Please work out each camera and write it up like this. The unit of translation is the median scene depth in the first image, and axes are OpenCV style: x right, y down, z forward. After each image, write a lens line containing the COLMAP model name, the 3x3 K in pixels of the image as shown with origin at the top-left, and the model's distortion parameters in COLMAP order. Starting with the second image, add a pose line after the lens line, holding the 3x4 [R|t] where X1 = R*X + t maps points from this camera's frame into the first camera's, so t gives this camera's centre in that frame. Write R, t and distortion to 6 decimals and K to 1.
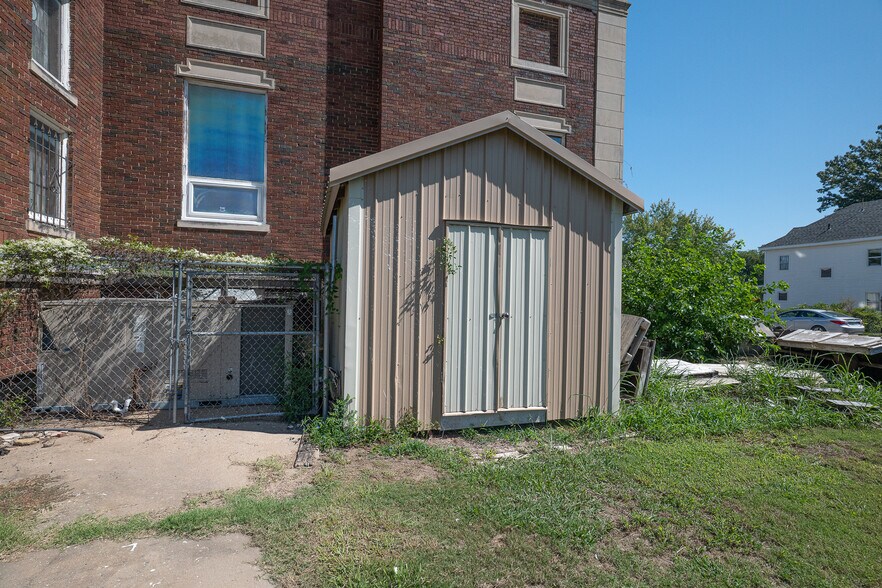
lens RADIAL K [[417.6, 0, 441.0], [0, 417.6, 294.0], [0, 0, 1]] dist [0.003165, 0.000654]
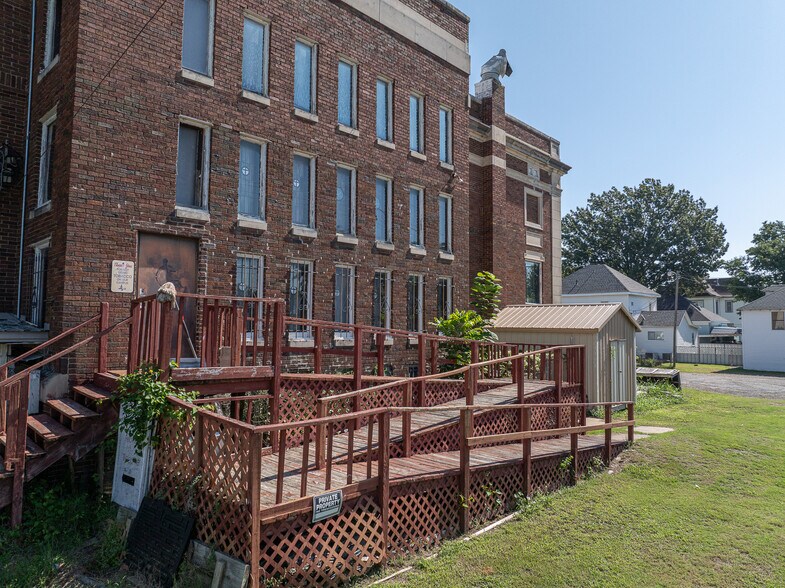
lens RADIAL K [[552.3, 0, 395.4], [0, 552.3, 293.3], [0, 0, 1]] dist [-0.039779, 0.007030]
pose [[0.867985, 0.023540, 0.496032, -1.802871], [0.002887, 0.998620, -0.052444, -0.173619], [-0.496582, 0.046953, 0.866719, -0.903555]]
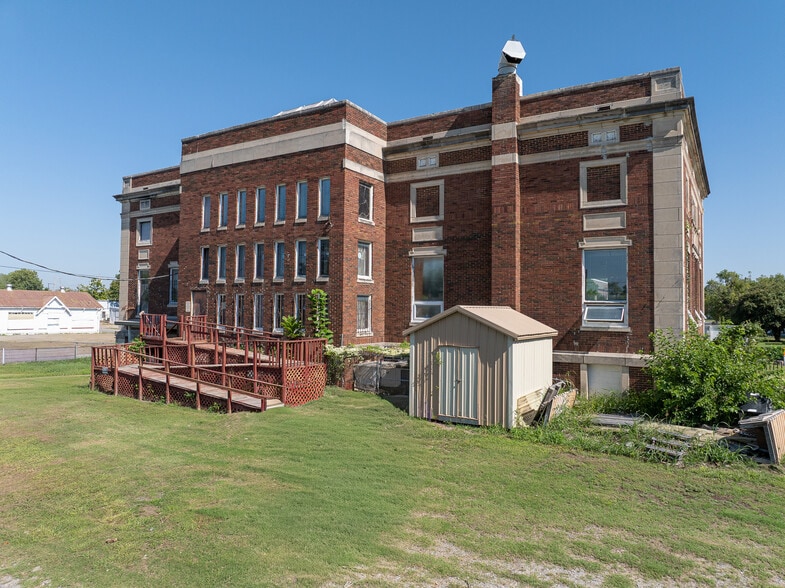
lens RADIAL K [[552.3, 0, 395.4], [0, 552.3, 293.3], [0, 0, 1]] dist [-0.039779, 0.007030]
pose [[0.662725, -0.027826, -0.748345, 1.465399], [0.002498, 0.999386, -0.034948, -0.224730], [0.748858, 0.021292, 0.662388, -0.957037]]
